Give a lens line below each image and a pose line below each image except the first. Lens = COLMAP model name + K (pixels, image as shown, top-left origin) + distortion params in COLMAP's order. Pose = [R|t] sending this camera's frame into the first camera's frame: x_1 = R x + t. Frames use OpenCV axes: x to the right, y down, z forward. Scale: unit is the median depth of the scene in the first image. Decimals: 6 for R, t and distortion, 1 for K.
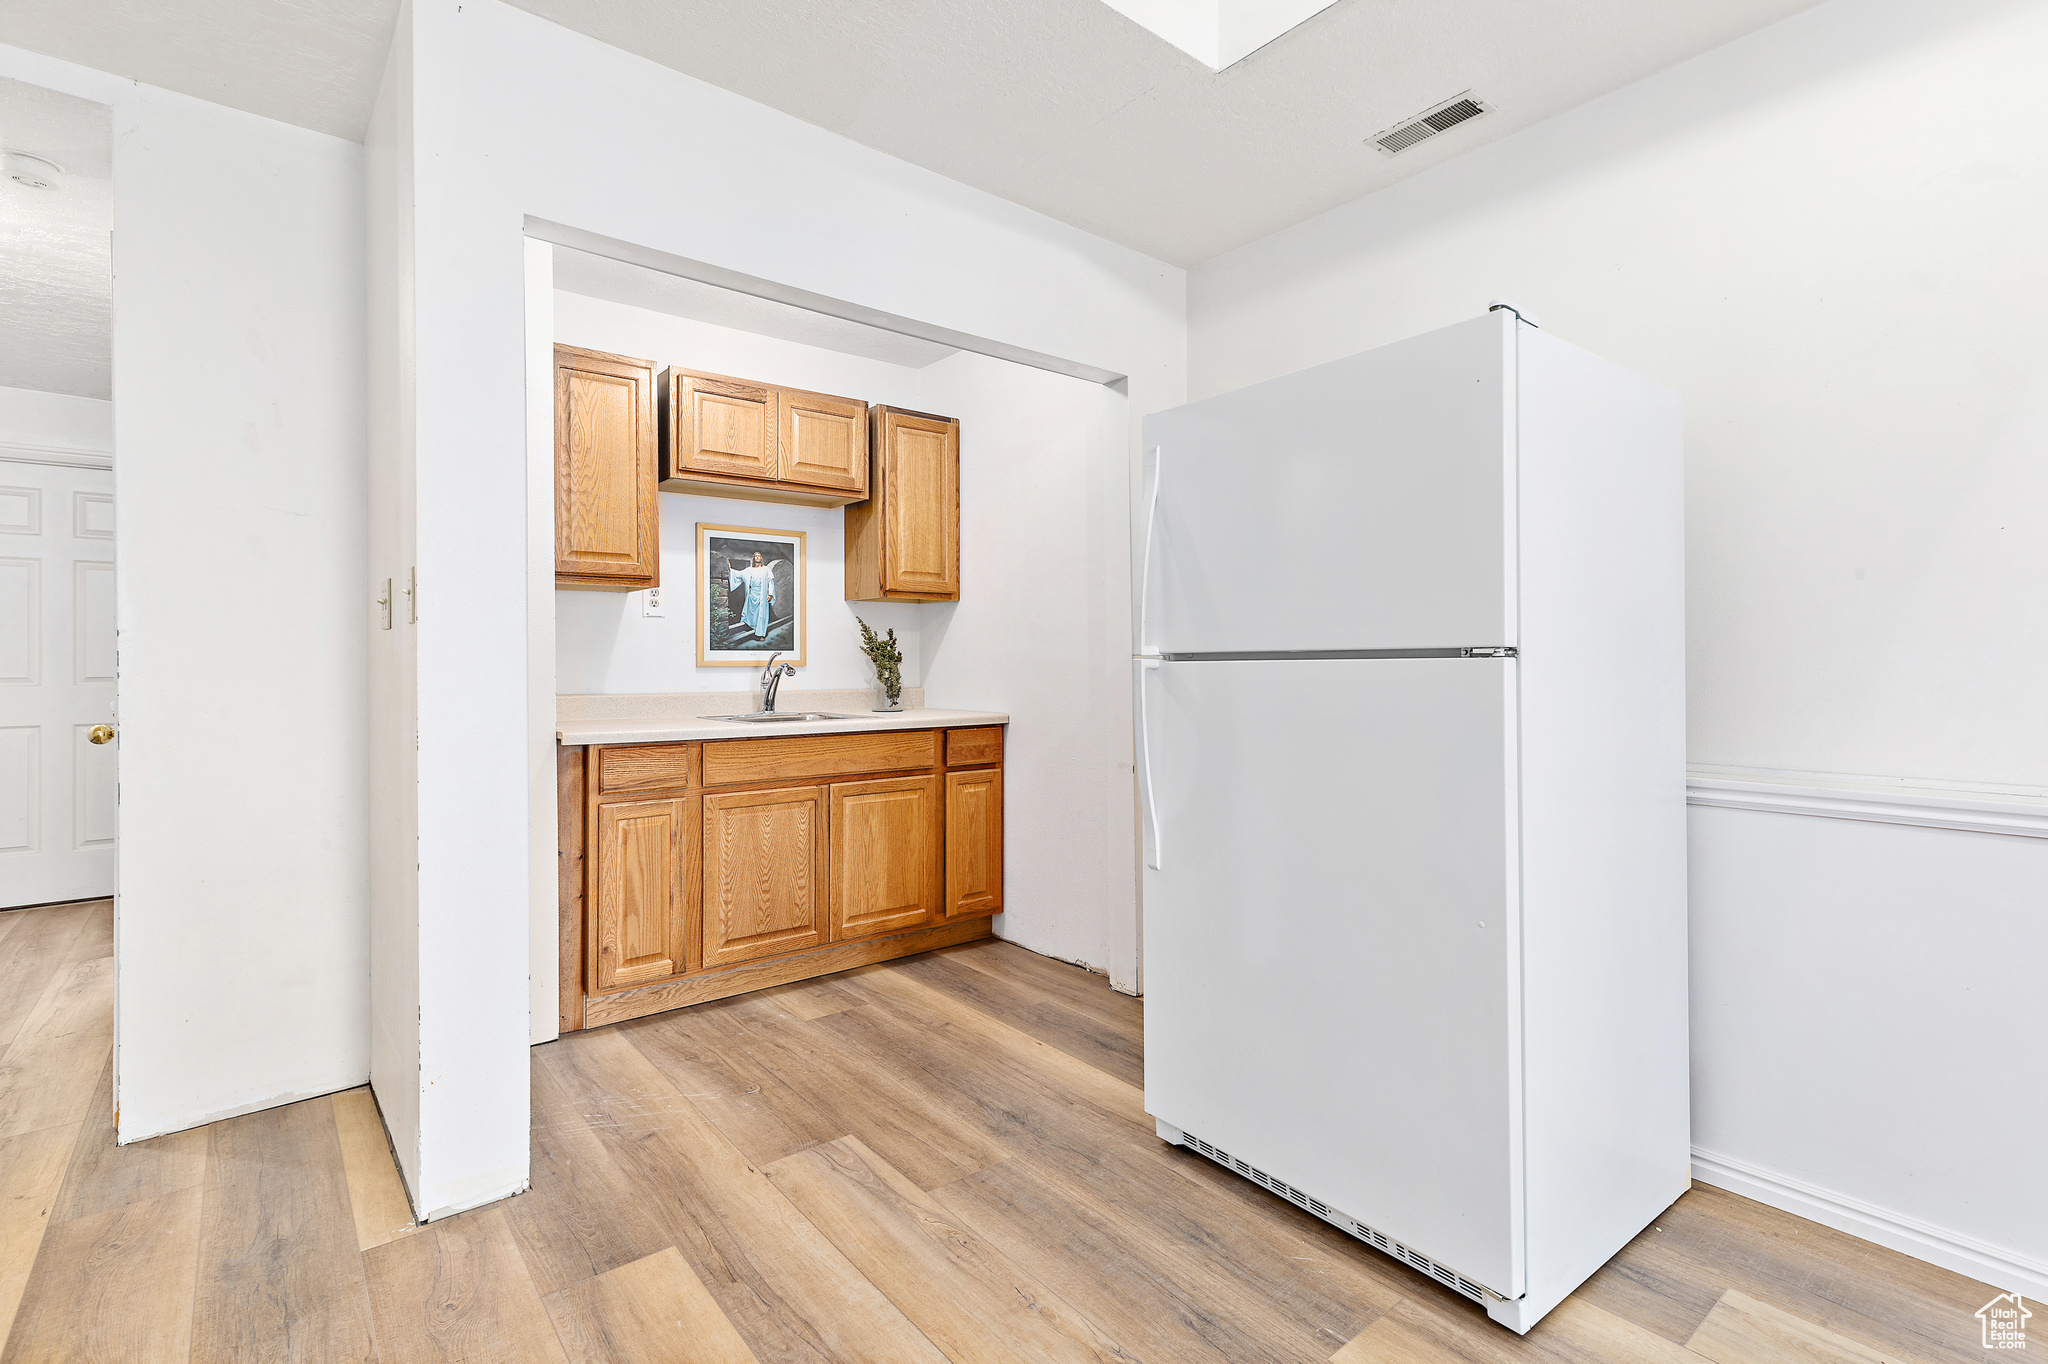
lens RADIAL K [[949.5, 0, 1044.4], [0, 949.5, 655.9], [0, 0, 1]] dist [0.001482, -0.000004]
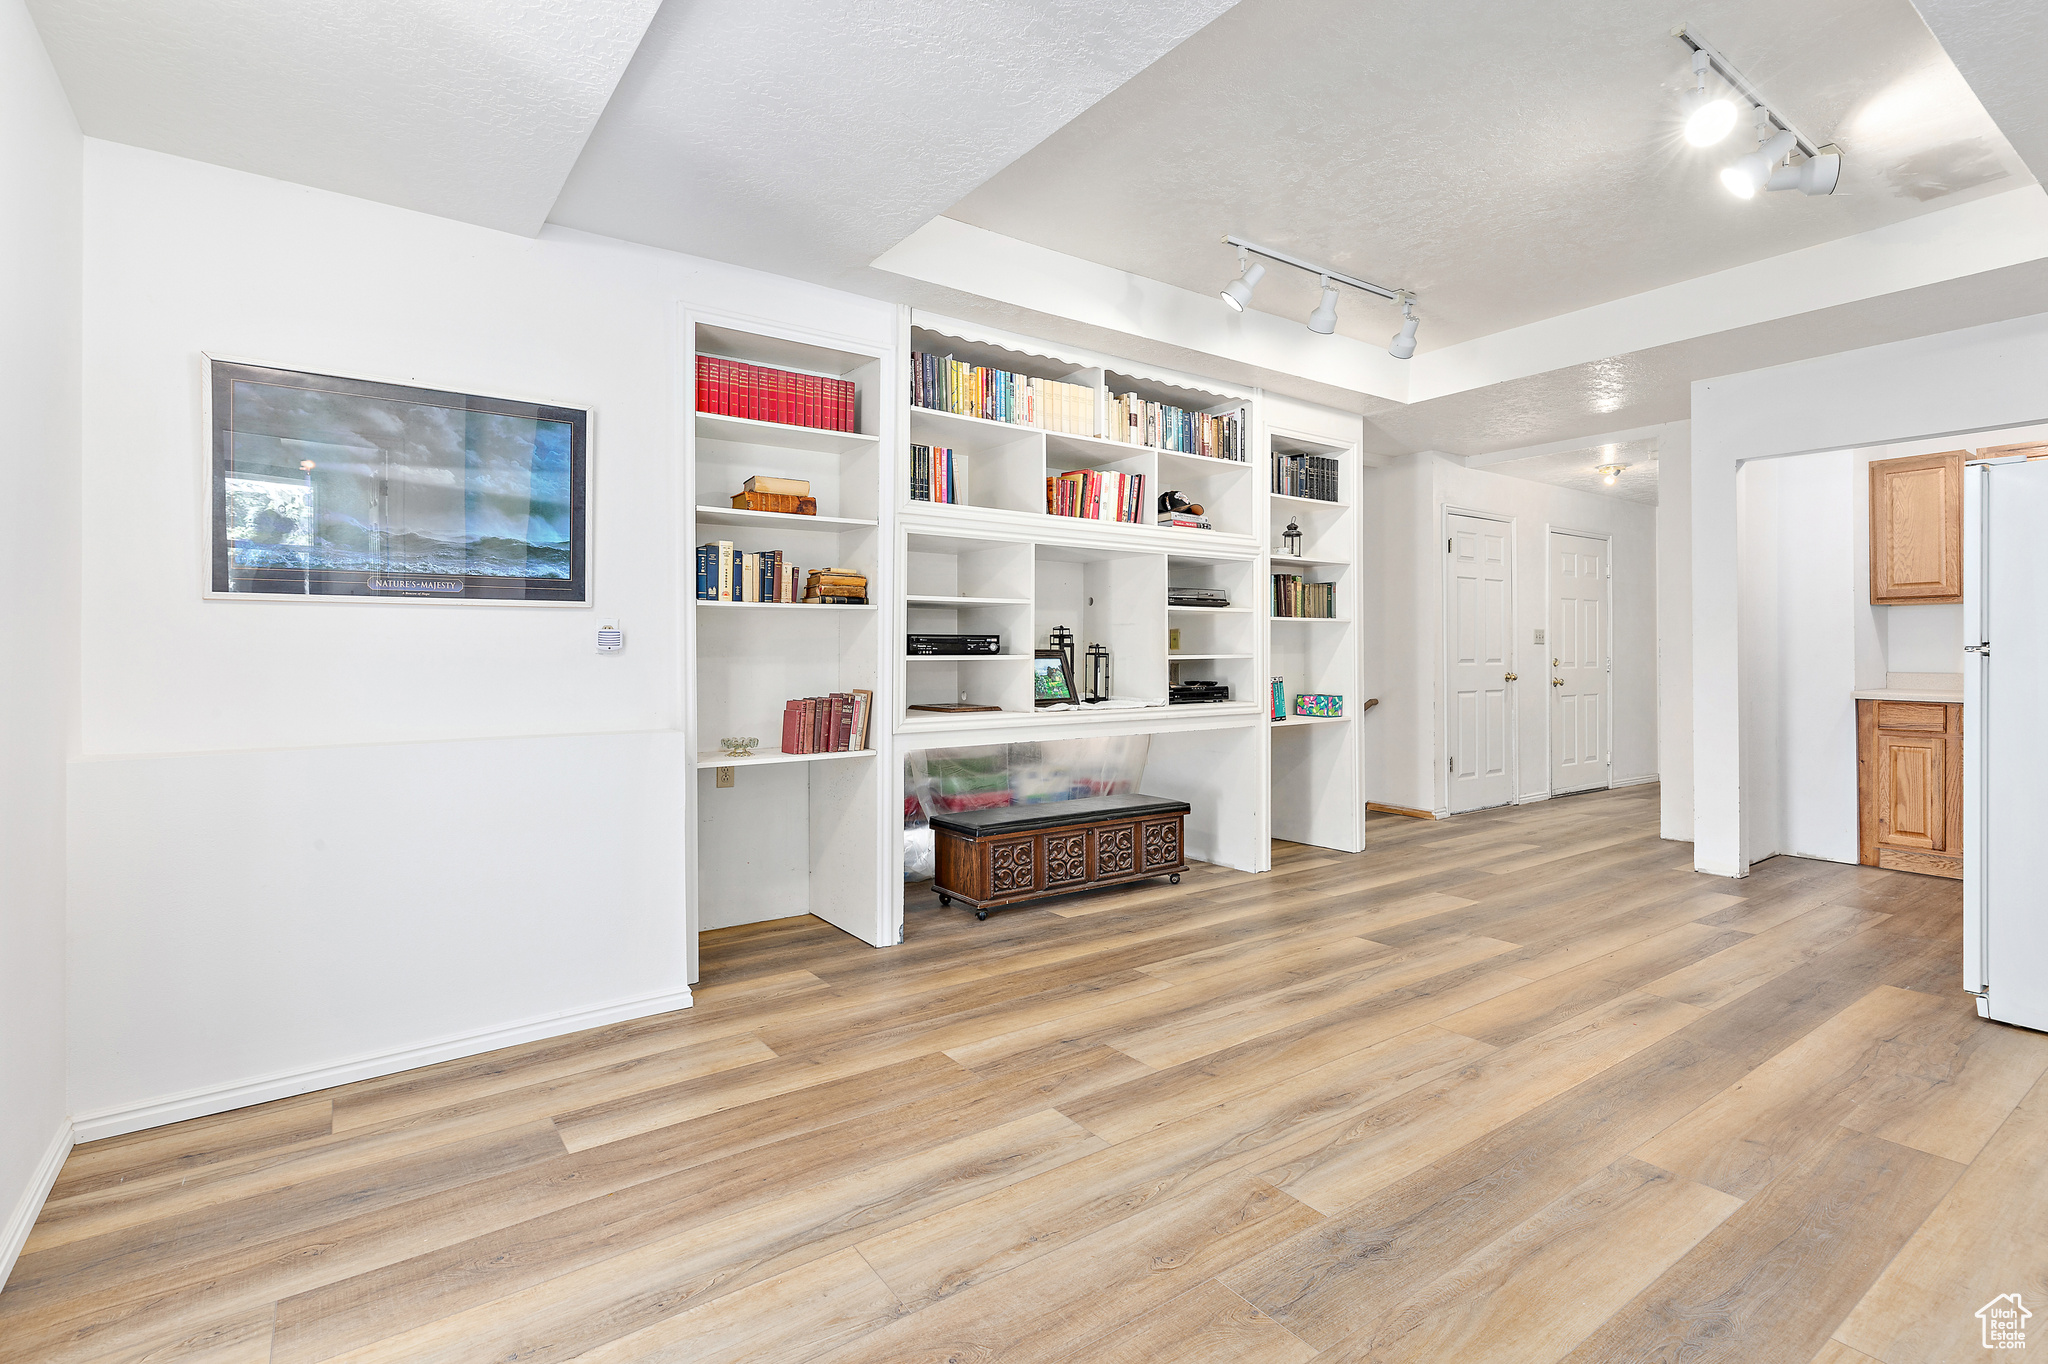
lens RADIAL K [[992.5, 0, 1031.9], [0, 992.5, 655.6], [0, 0, 1]] dist [-0.000799, -0.000194]
pose [[-0.069384, 0.006726, -0.997567, 2.080663], [0.010016, 0.999932, 0.006045, -0.019084], [0.997540, -0.009572, -0.069447, -0.581397]]
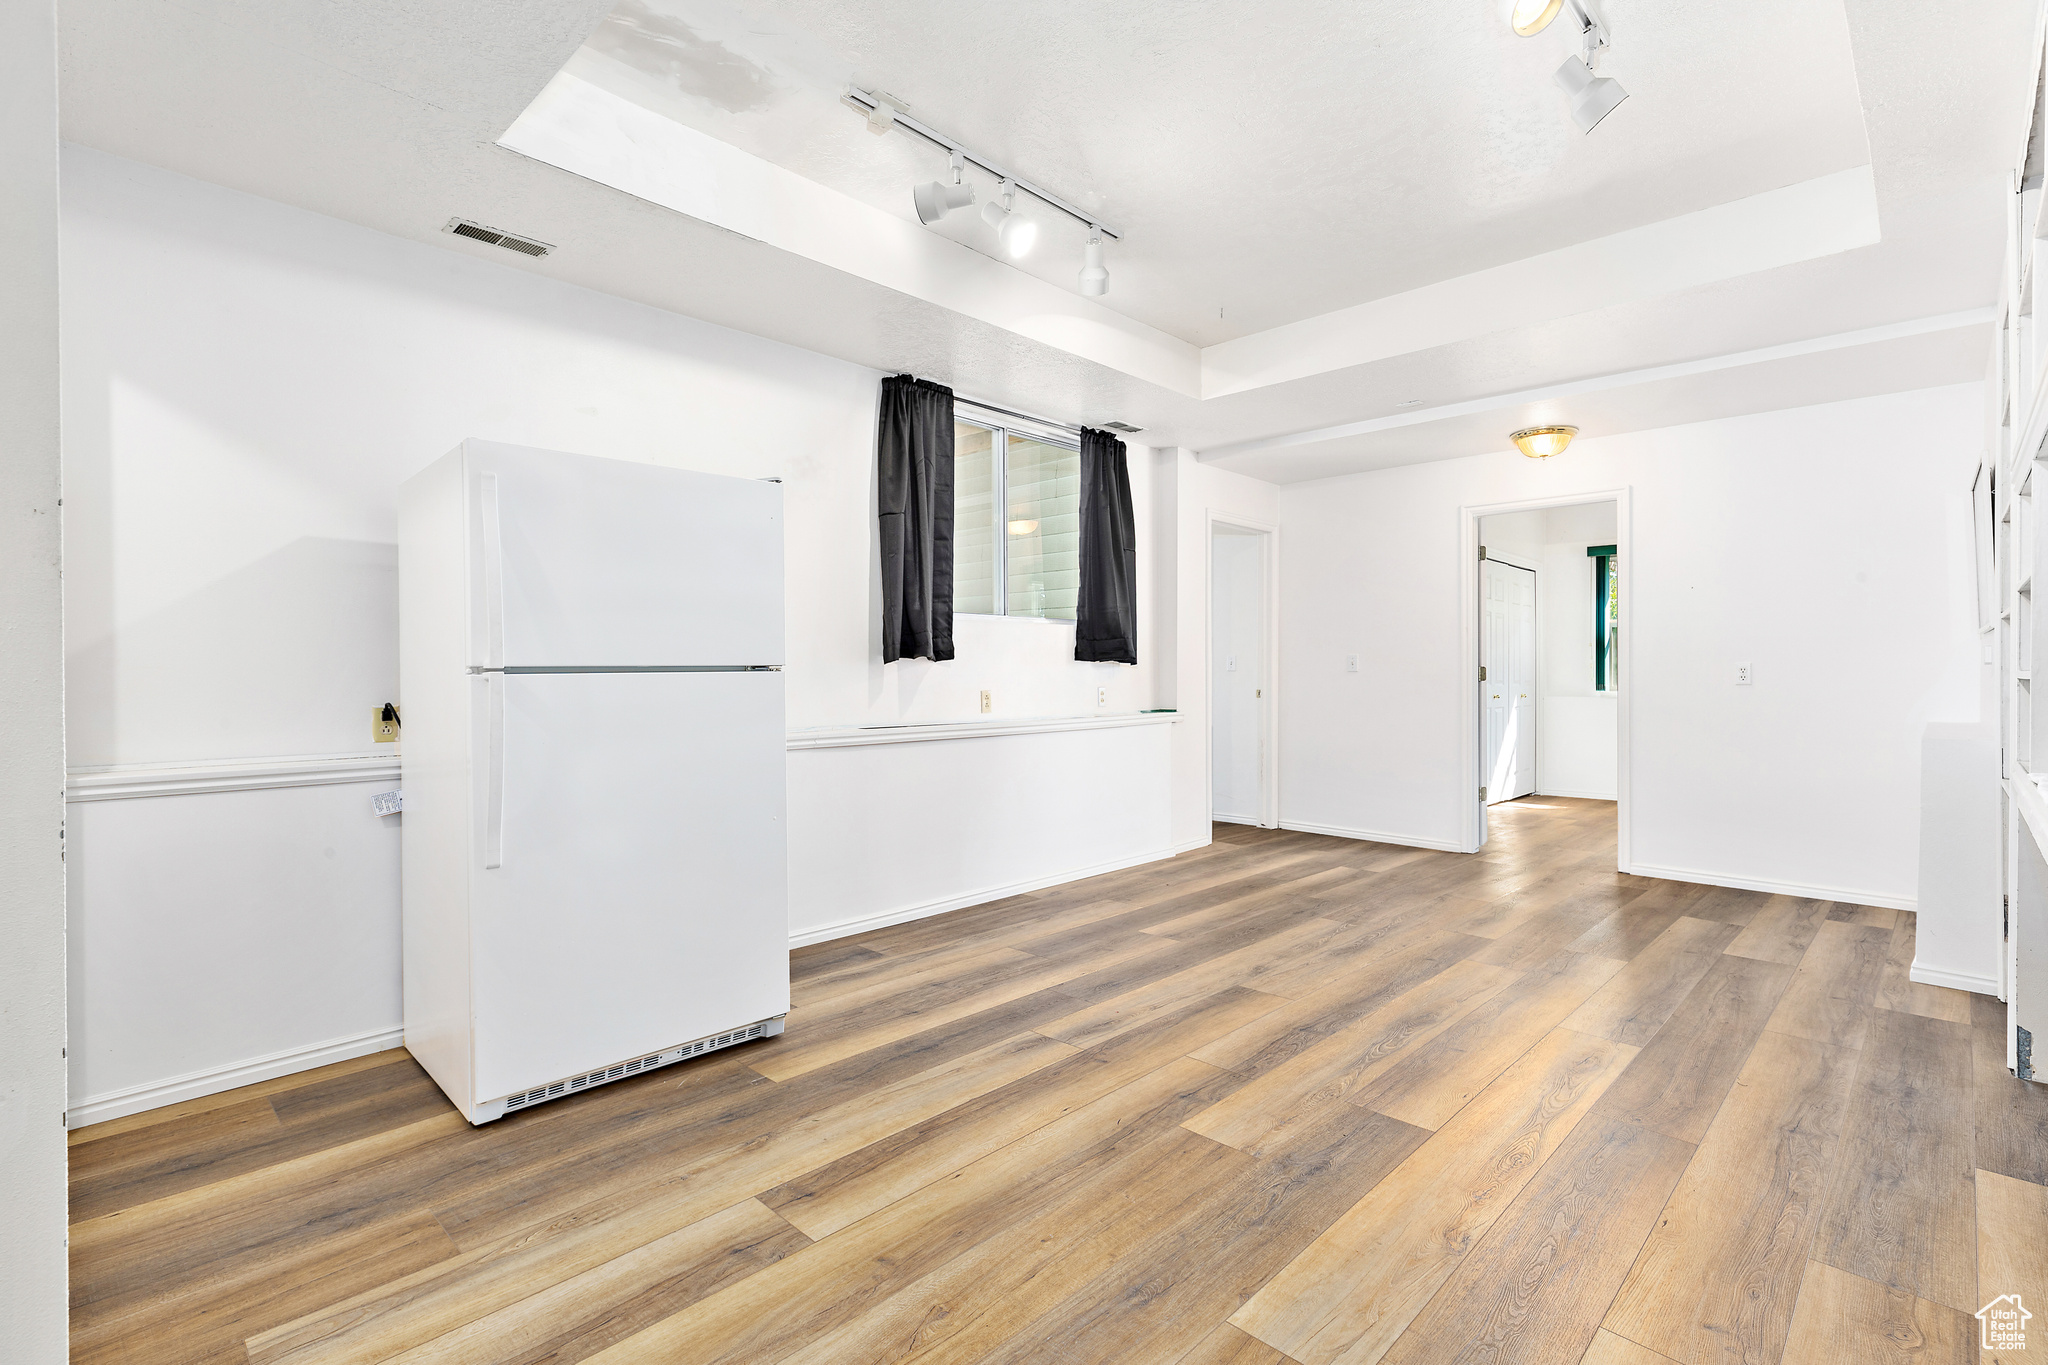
lens RADIAL K [[949.5, 0, 1044.4], [0, 949.5, 656.4], [0, 0, 1]] dist [0.001482, -0.000004]
pose [[-0.116136, 0.018823, 0.993055, -1.127323], [-0.004095, 0.999803, -0.019430, 0.005068], [-0.993225, -0.006323, -0.116036, 0.560101]]
